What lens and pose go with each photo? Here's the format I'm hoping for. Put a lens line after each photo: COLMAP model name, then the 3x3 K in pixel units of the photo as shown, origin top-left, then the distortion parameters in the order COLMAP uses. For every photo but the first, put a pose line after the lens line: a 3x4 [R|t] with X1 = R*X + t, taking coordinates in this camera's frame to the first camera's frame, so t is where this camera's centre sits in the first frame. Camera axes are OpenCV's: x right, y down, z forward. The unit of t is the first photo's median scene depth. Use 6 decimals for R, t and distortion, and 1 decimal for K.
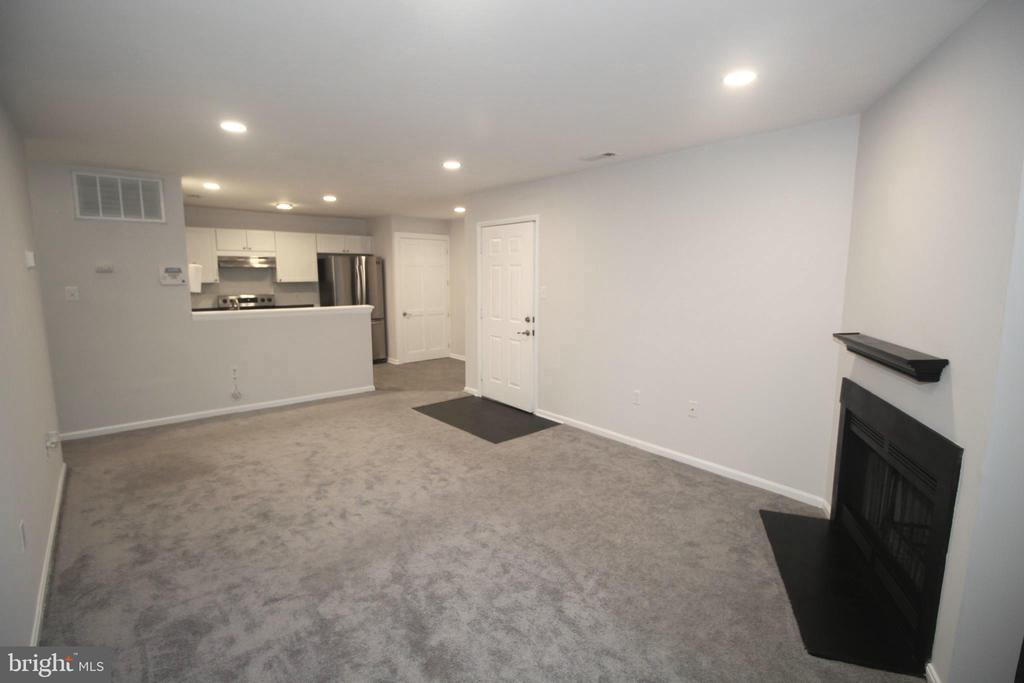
lens RADIAL K [[473.9, 0, 512.2], [0, 473.9, 336.4], [0, 0, 1]] dist [-0.003765, -0.002676]
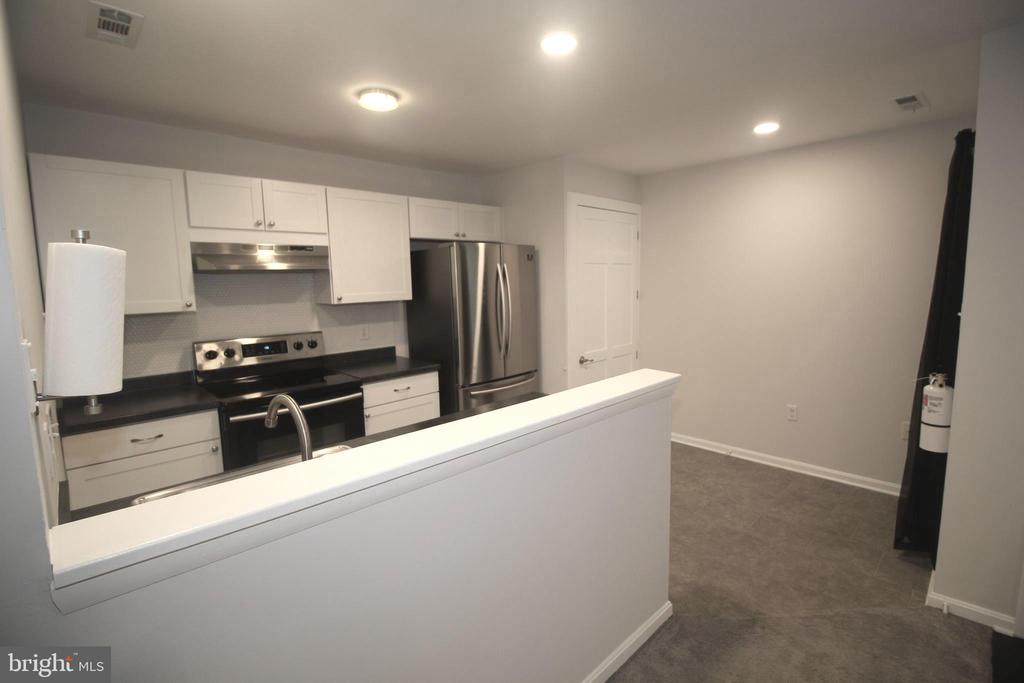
lens RADIAL K [[473.9, 0, 515.2], [0, 473.9, 336.4], [0, 0, 1]] dist [-0.003765, -0.002676]
pose [[0.998099, -0.028632, 0.054576, -0.414844], [0.029325, 0.999499, -0.011945, -0.087778], [-0.054207, 0.013522, 0.998438, 0.653460]]
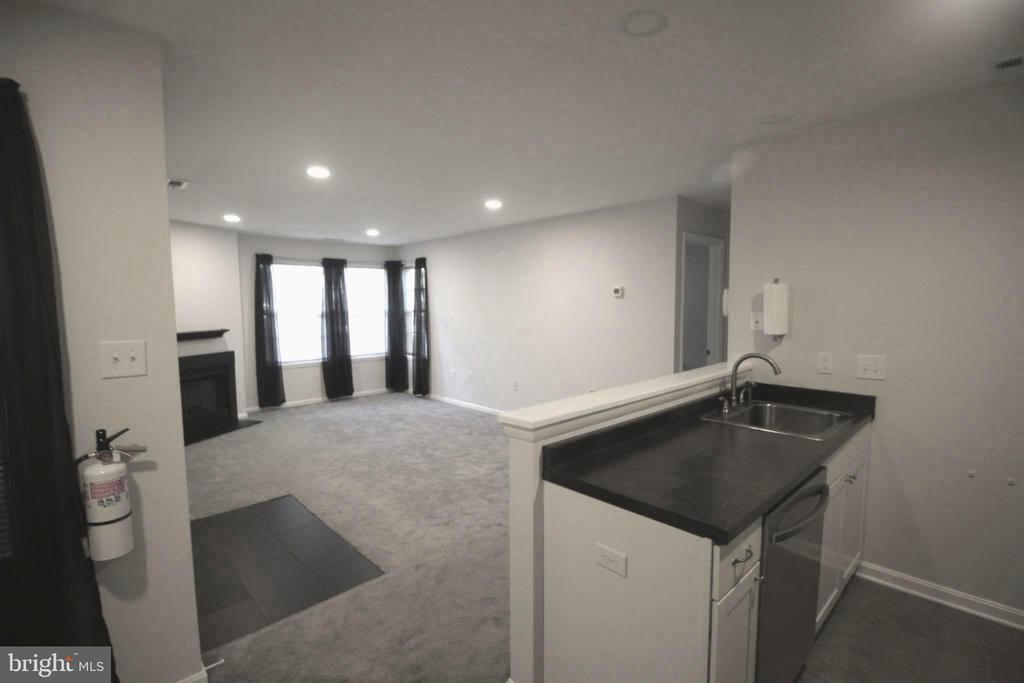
lens RADIAL K [[473.9, 0, 516.5], [0, 473.9, 341.3], [0, 0, 1]] dist [-0.003765, -0.002676]
pose [[-0.998906, 0.012465, -0.045066, -0.282895], [0.002617, 0.977207, 0.212273, -0.162905], [0.046685, 0.211923, -0.976171, 1.242688]]
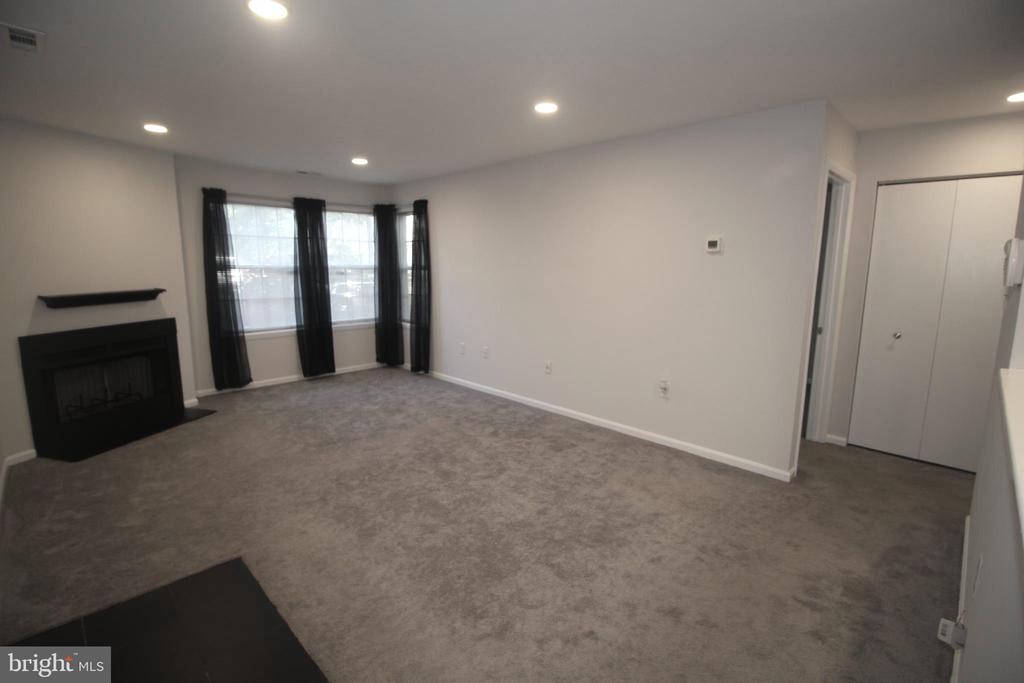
lens RADIAL K [[473.9, 0, 515.7], [0, 473.9, 337.1], [0, 0, 1]] dist [-0.003765, -0.002676]
pose [[-0.997065, 0.004913, -0.076405, -0.213916], [-0.017200, 0.958056, 0.286064, -0.127975], [0.074606, 0.286538, -0.955160, 1.012981]]
